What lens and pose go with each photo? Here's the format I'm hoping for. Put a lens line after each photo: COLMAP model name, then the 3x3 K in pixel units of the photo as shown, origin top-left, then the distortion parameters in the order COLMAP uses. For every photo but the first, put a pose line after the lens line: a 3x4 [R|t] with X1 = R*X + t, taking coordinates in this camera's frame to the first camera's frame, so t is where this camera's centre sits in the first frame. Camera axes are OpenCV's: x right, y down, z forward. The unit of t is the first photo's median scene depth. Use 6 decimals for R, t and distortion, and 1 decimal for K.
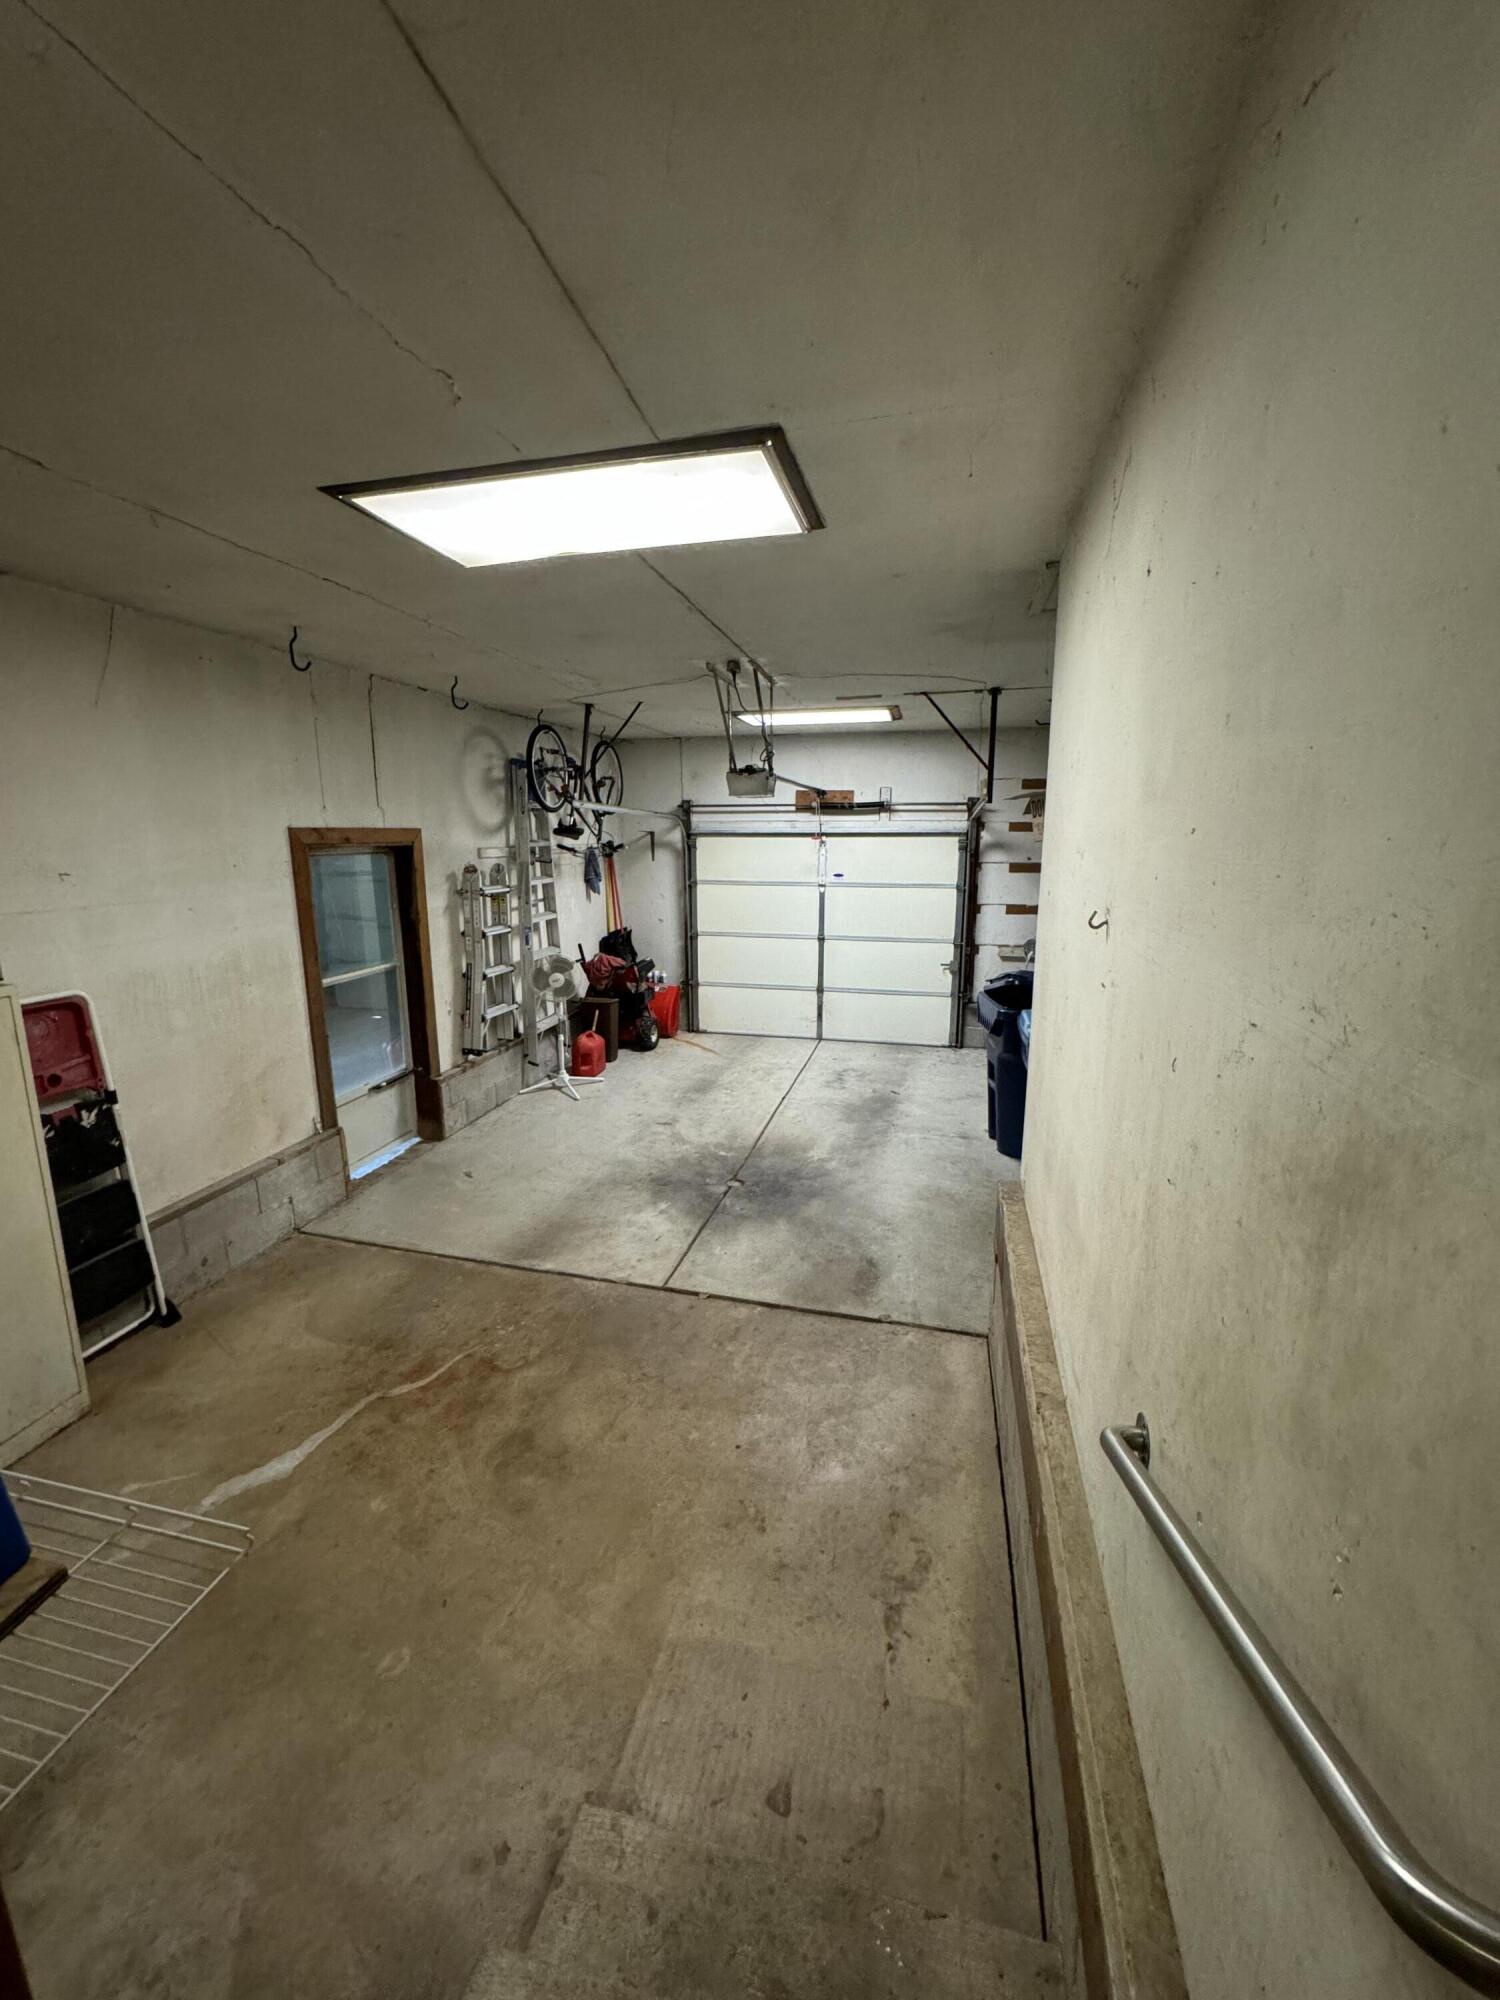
lens RADIAL K [[797.7, 0, 751.6], [0, 797.7, 995.2], [0, 0, 1]] dist [-0.001786, -0.000423]
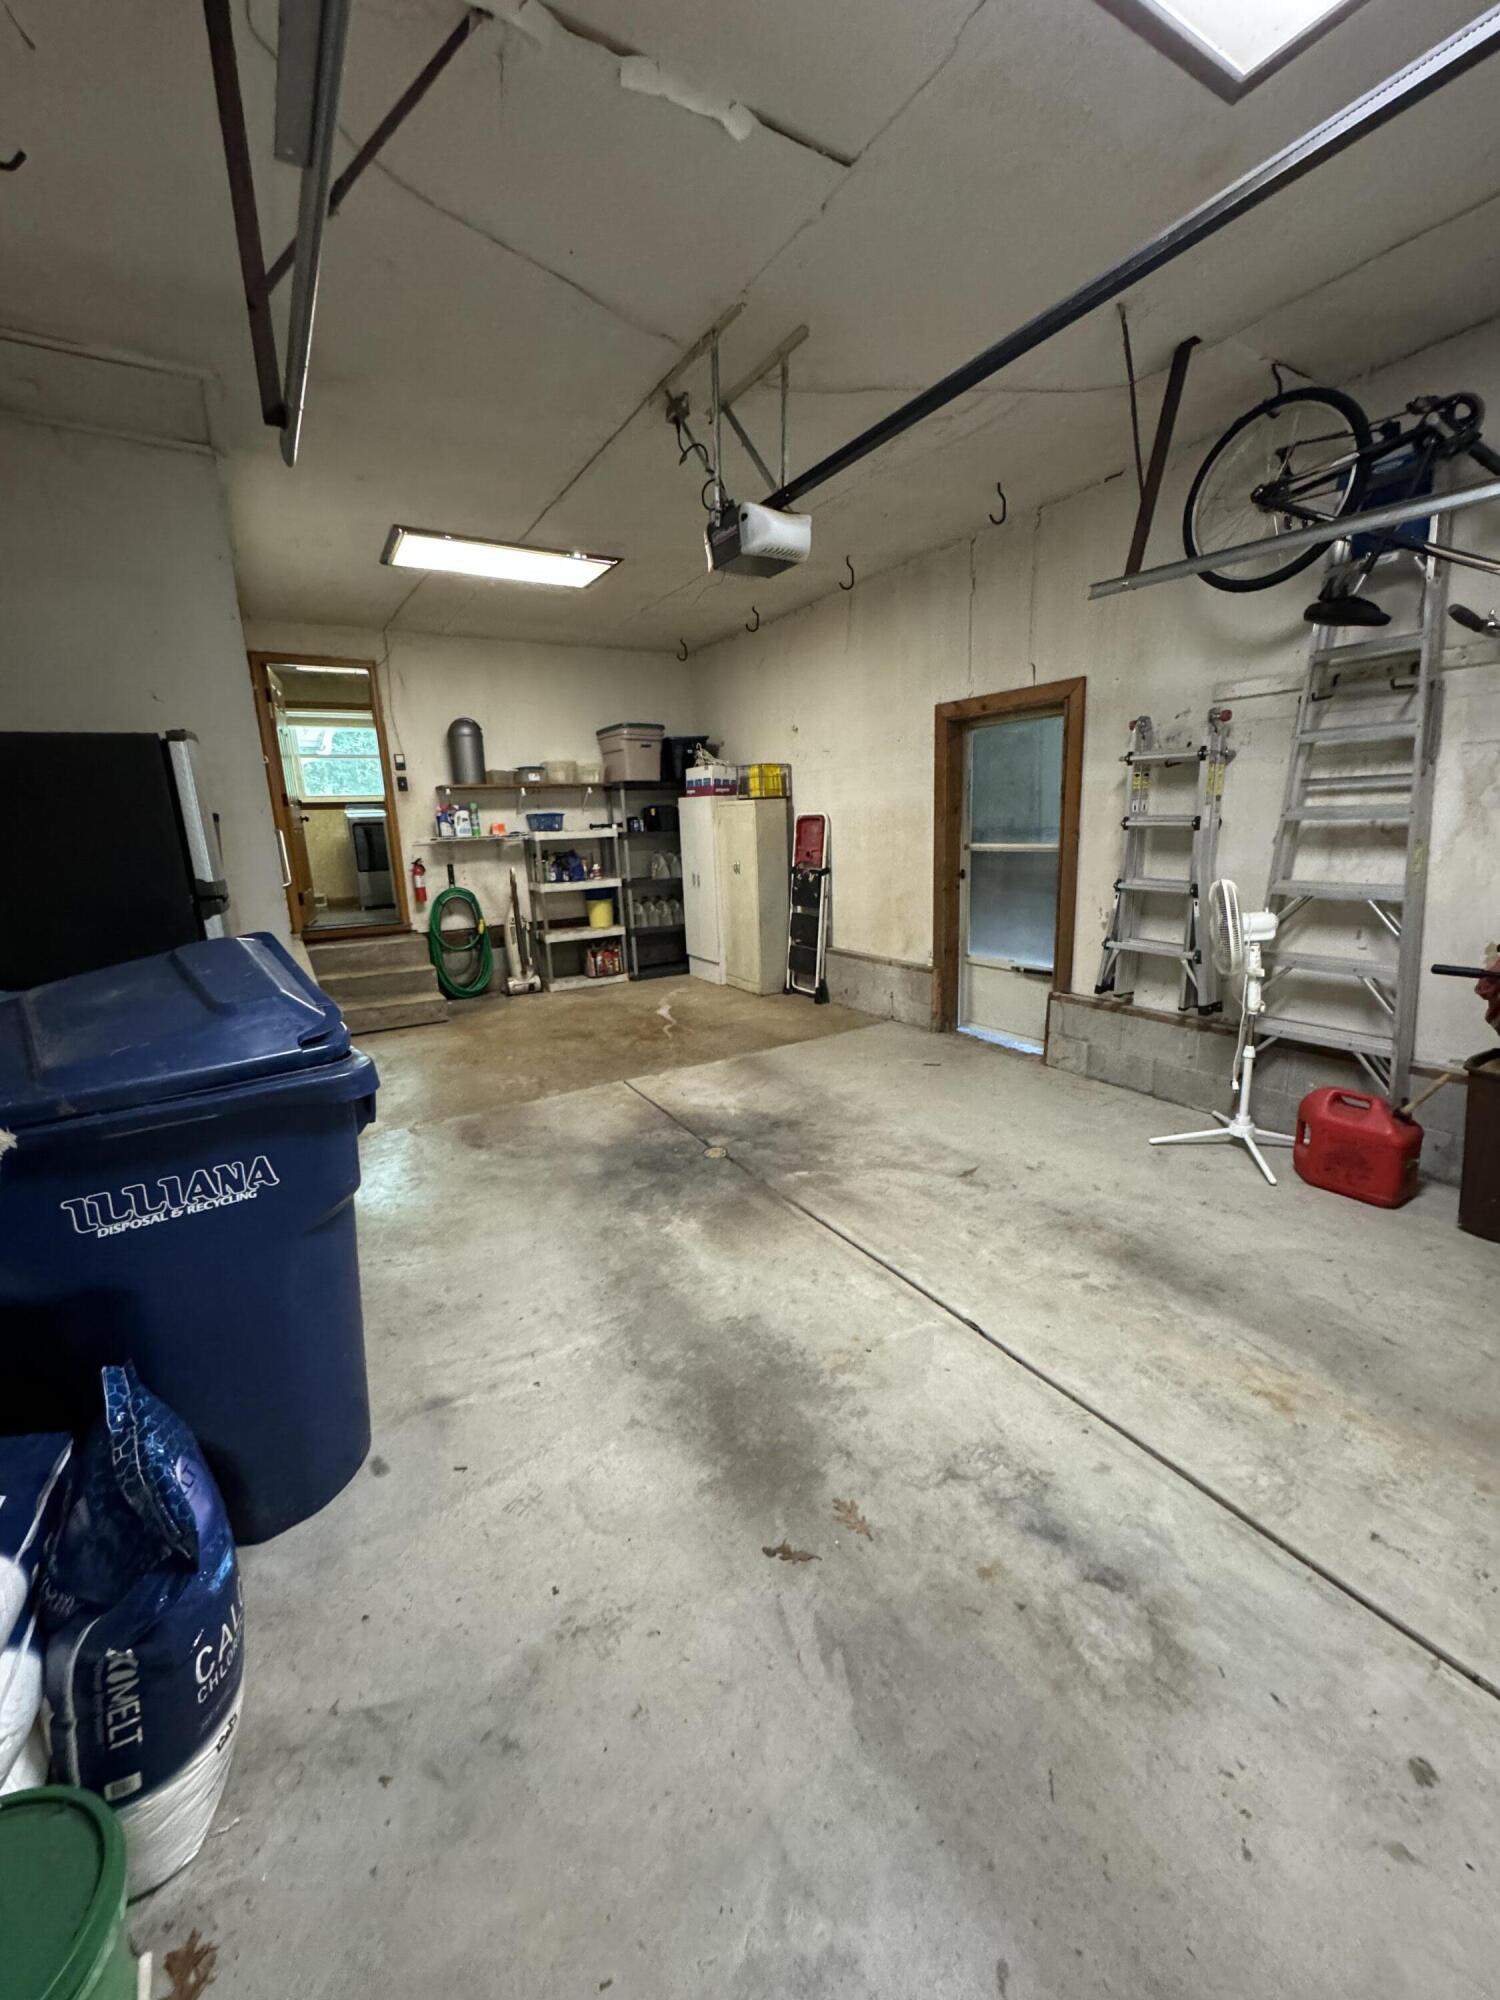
lens RADIAL K [[797.7, 0, 761.6], [0, 797.7, 999.0], [0, 0, 1]] dist [-0.001786, -0.000423]
pose [[-0.707773, 0.182404, -0.682485, 0.386099], [-0.107296, 0.927127, 0.359059, -0.152761], [0.698244, 0.327360, -0.636624, 1.305899]]
